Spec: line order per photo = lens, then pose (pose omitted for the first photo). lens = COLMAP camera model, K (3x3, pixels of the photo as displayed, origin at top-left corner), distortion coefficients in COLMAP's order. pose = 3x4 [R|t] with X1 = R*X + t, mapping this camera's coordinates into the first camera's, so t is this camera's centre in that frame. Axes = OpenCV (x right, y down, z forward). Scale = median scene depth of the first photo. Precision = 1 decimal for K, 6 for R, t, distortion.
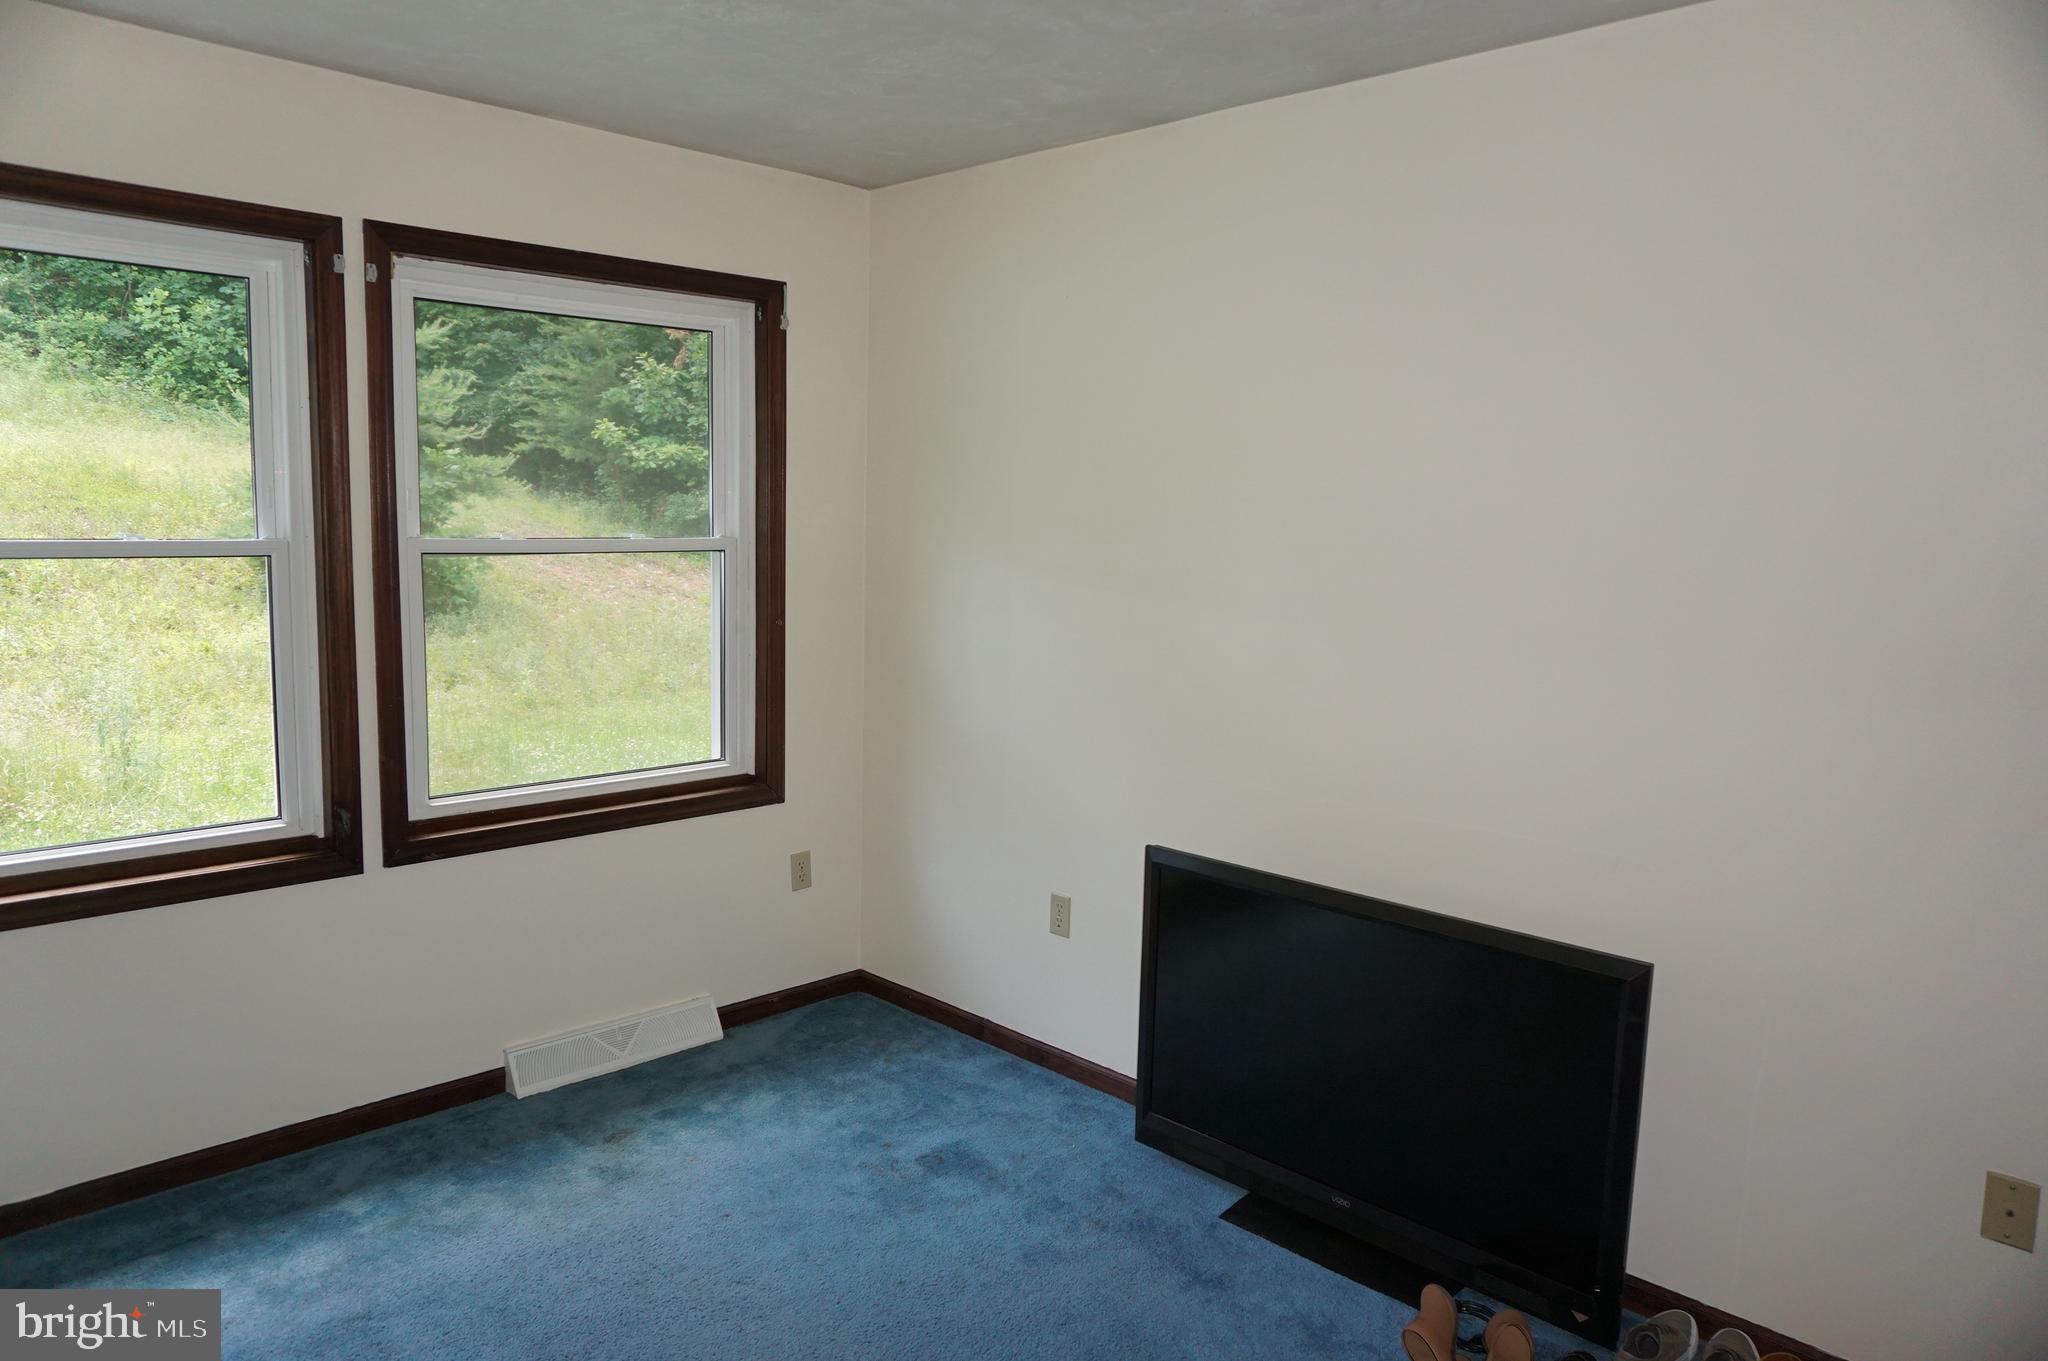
lens RADIAL K [[1362.8, 0, 1029.3], [0, 1362.8, 674.4], [0, 0, 1]] dist [-0.055227, 0.038923]
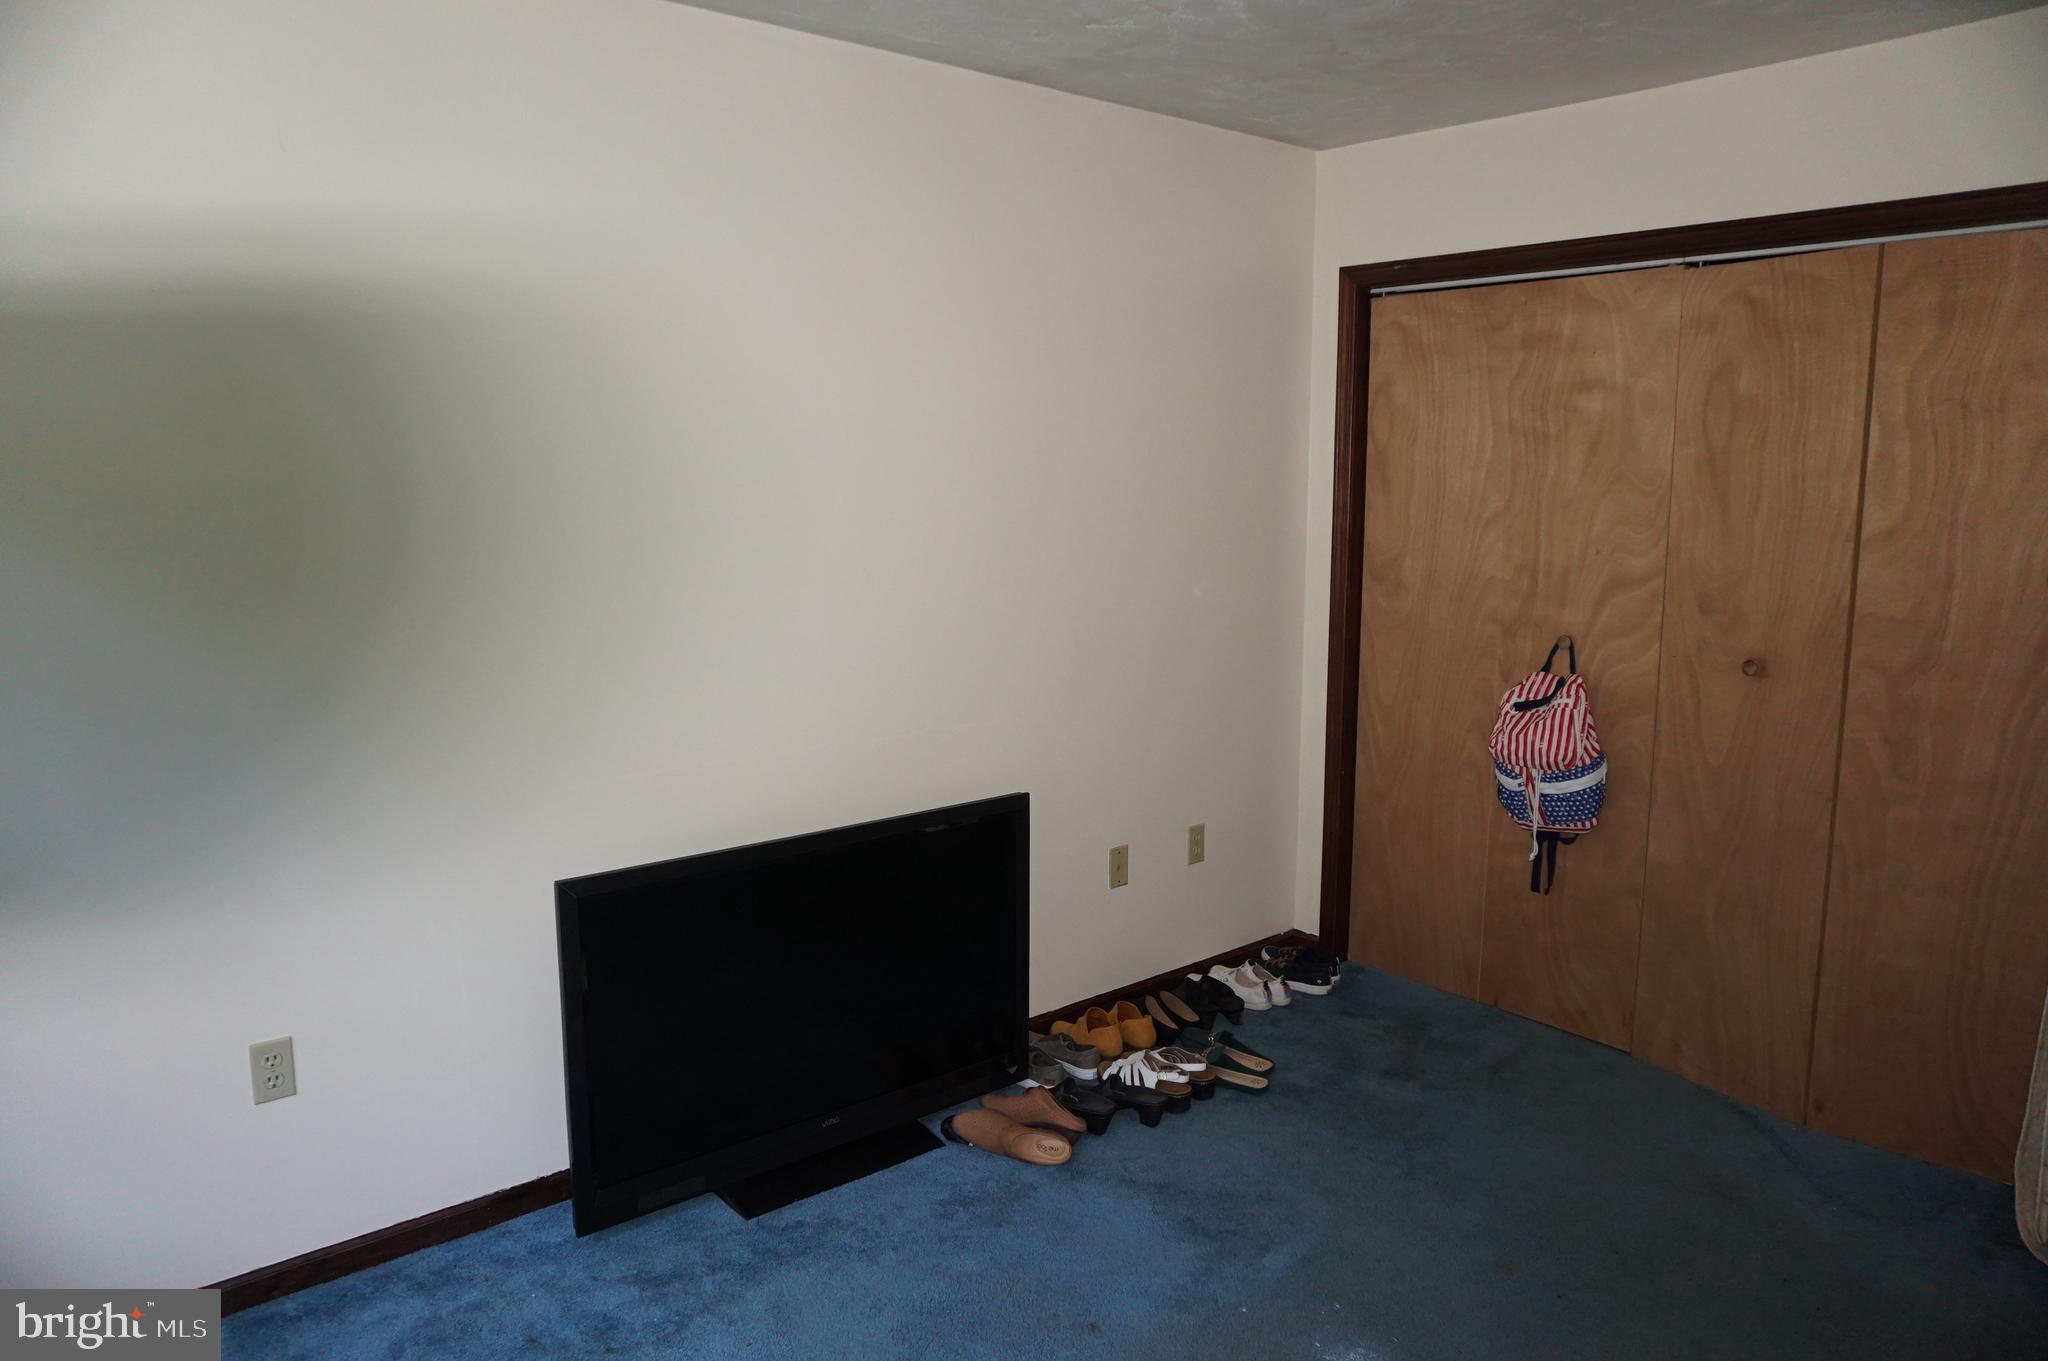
lens RADIAL K [[1362.8, 0, 1029.3], [0, 1362.8, 674.4], [0, 0, 1]] dist [-0.055227, 0.038923]
pose [[0.081616, -0.172932, 0.981546, -0.708923], [0.105949, 0.980757, 0.163983, -0.104477], [-0.991016, 0.090610, 0.098367, 0.689411]]
